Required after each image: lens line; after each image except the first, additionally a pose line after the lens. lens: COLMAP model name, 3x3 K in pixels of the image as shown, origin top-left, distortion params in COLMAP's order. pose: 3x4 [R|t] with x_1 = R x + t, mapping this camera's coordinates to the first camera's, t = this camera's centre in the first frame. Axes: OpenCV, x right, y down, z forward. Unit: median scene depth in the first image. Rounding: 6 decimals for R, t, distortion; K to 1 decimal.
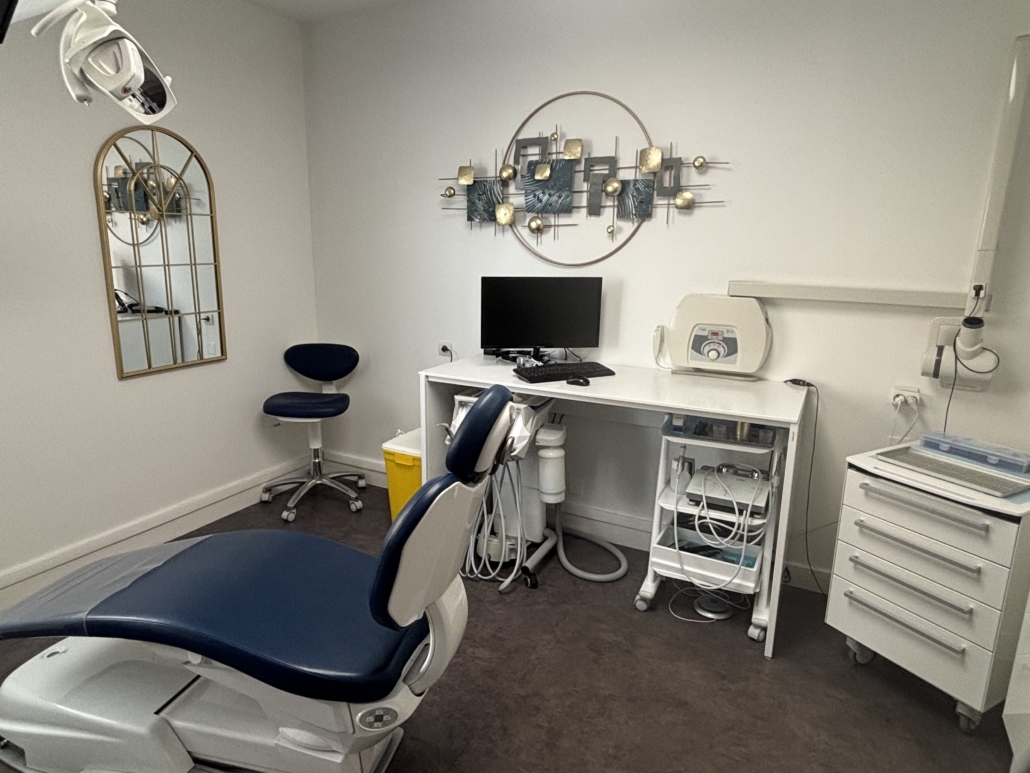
lens RADIAL K [[644.8, 0, 507.2], [0, 644.8, 383.6], [0, 0, 1]] dist [-0.003617, -0.025310]
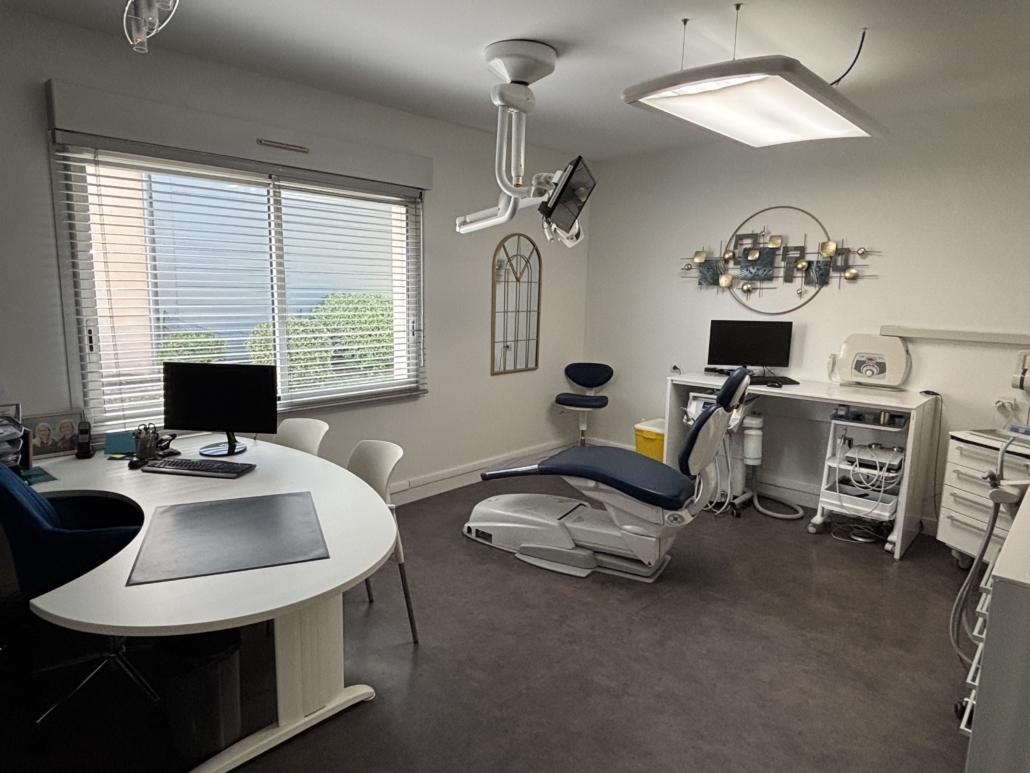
lens RADIAL K [[644.8, 0, 481.1], [0, 644.8, 386.6], [0, 0, 1]] dist [-0.003617, -0.025310]
pose [[0.955961, 0.044828, -0.290050, -0.118977], [-0.063130, 0.996541, -0.054047, 0.127583], [0.286624, 0.069977, 0.955484, -0.719973]]
